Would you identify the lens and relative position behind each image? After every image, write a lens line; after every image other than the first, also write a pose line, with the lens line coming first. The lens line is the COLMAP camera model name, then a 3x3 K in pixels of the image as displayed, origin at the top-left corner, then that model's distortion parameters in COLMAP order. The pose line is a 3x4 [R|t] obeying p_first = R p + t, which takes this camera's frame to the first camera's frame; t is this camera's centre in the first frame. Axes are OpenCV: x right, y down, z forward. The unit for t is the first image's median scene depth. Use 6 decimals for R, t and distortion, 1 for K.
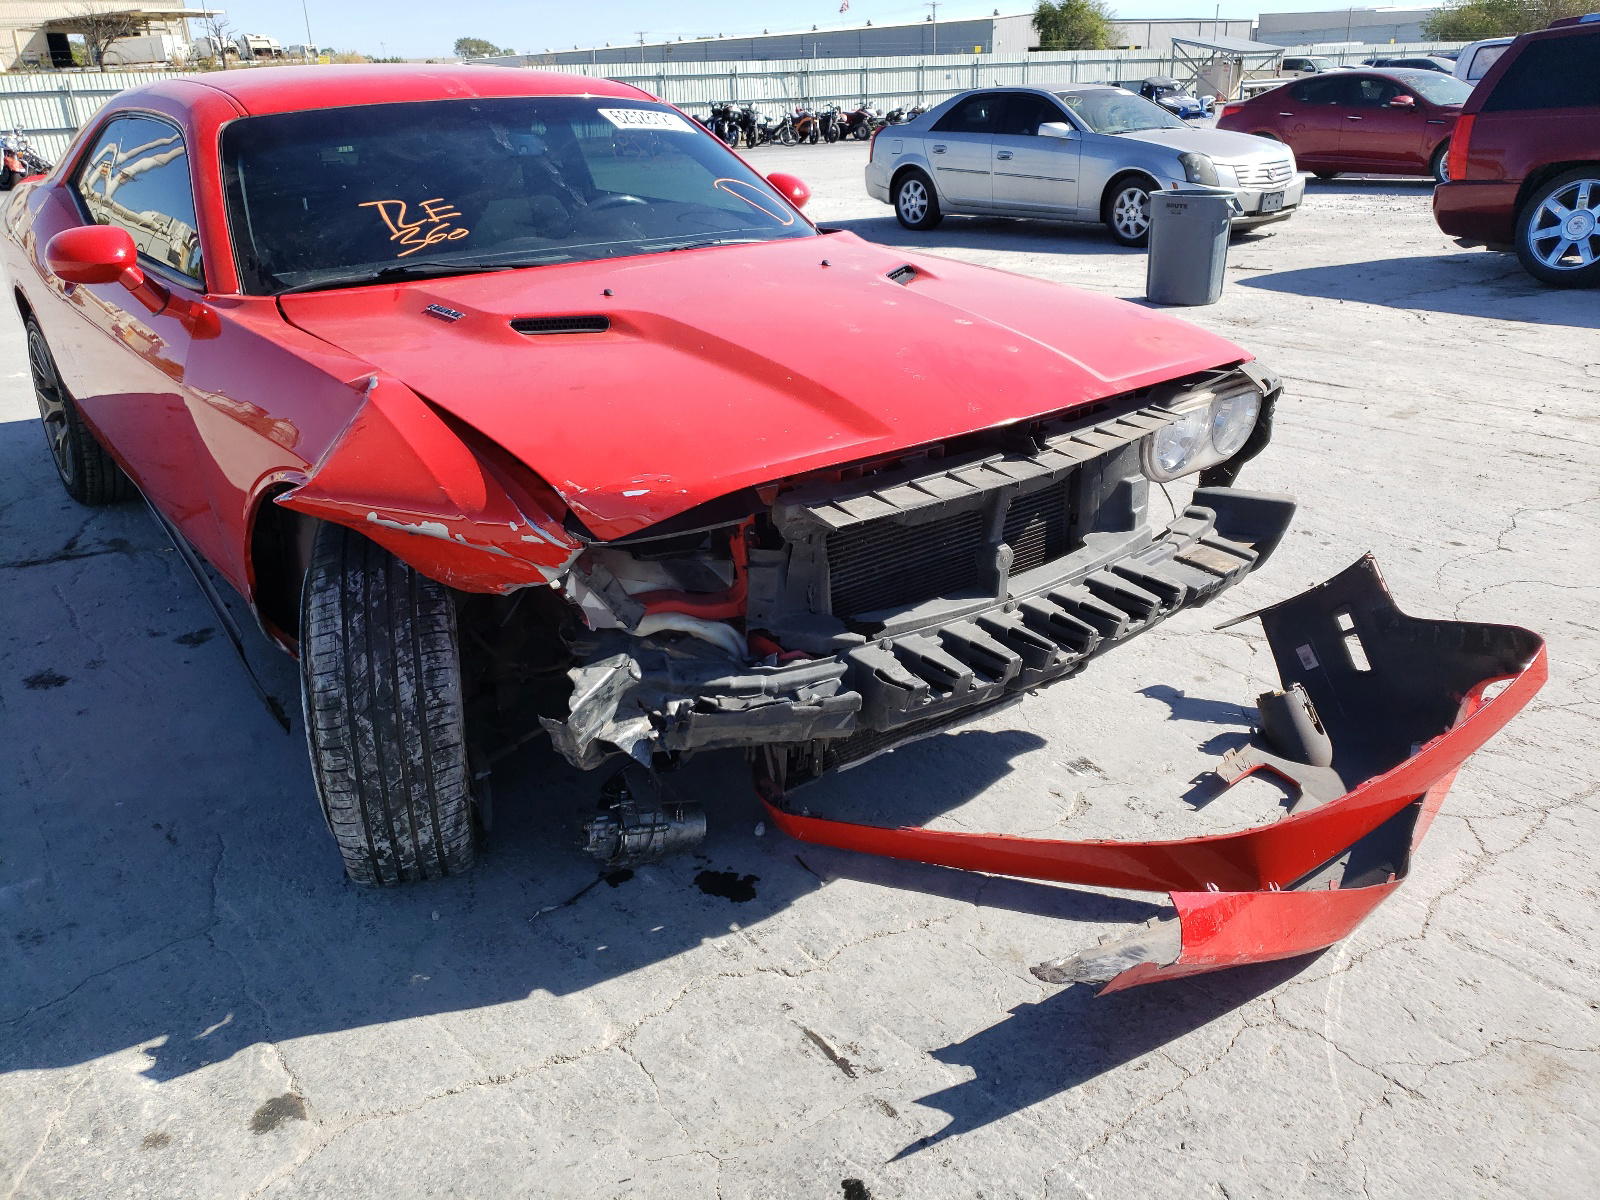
lens RADIAL K [[1263.5, 0, 832.7], [0, 1263.5, 594.8], [0, 0, 1]] dist [0.023800, -0.010919]
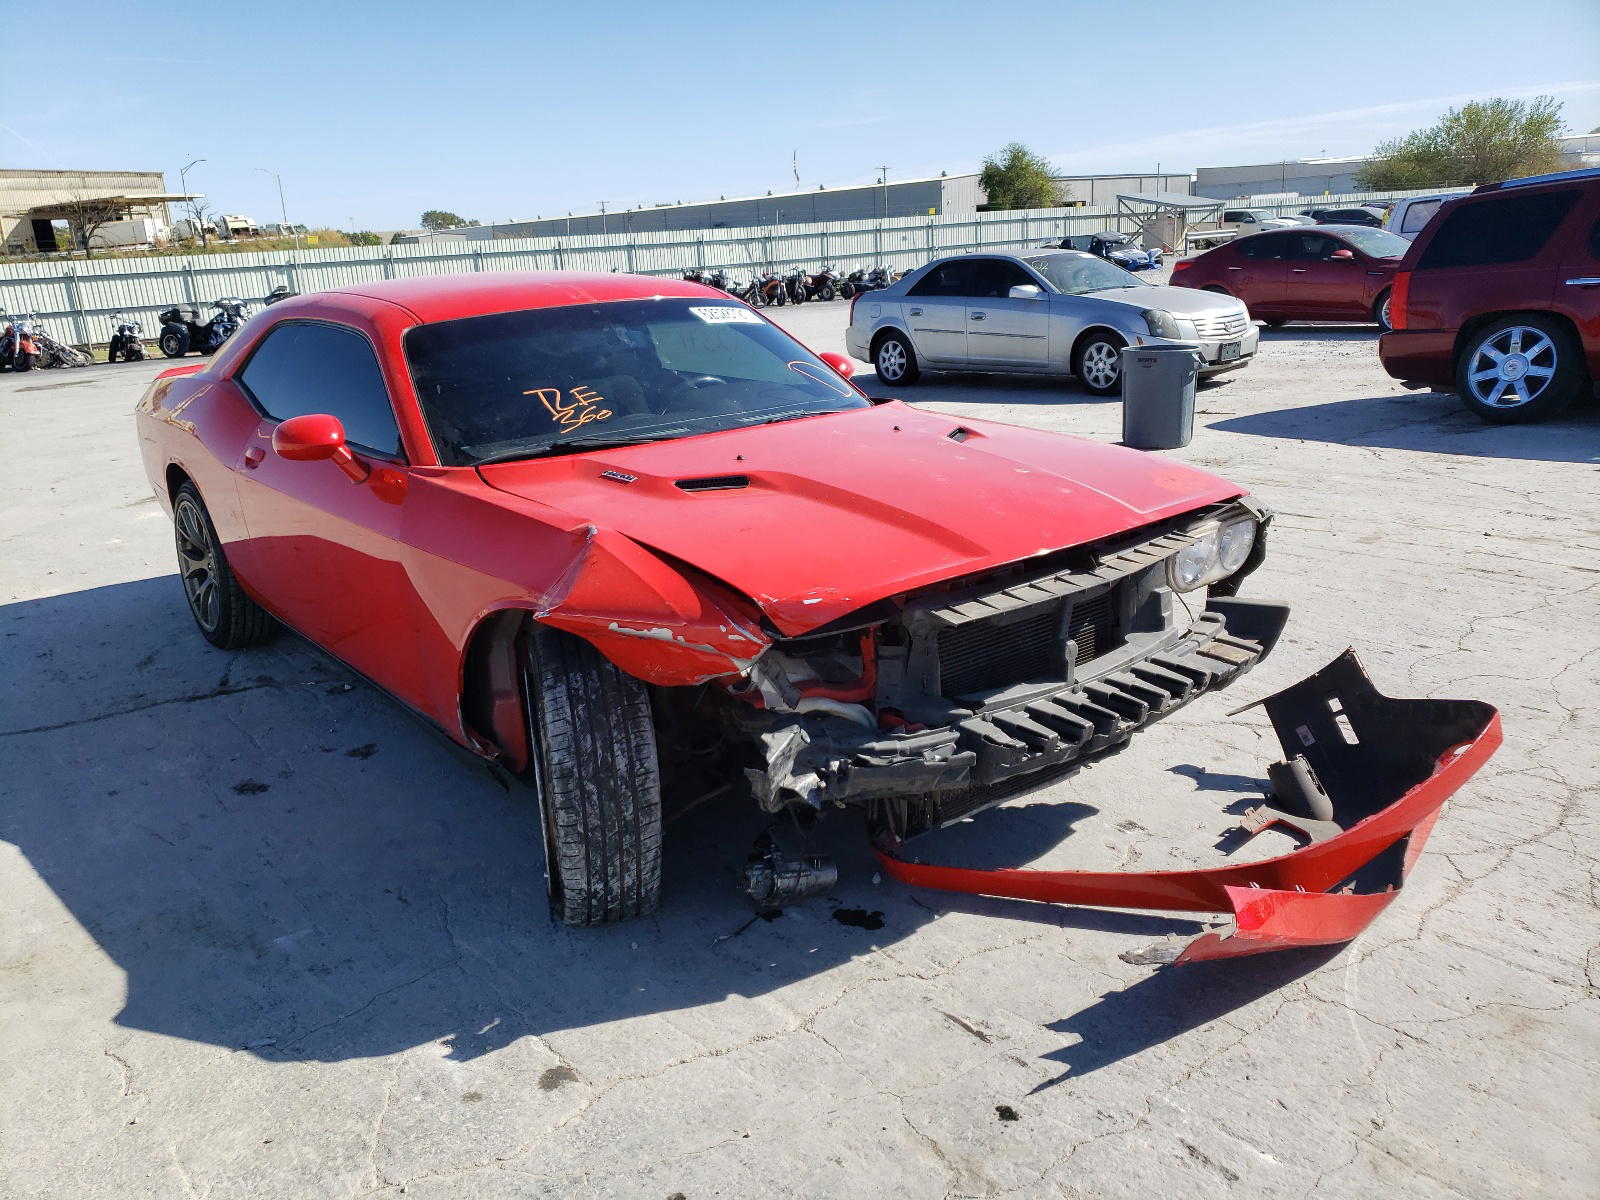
lens RADIAL K [[1275.3, 0, 800.0], [0, 1275.3, 600.0], [0, 0, 1]] dist [0.016446, 0.010260]
pose [[0.999610, -0.027875, 0.001542, -0.131686], [0.027873, 0.993380, -0.111442, 0.053897], [0.001575, 0.111441, 0.993770, -0.282850]]
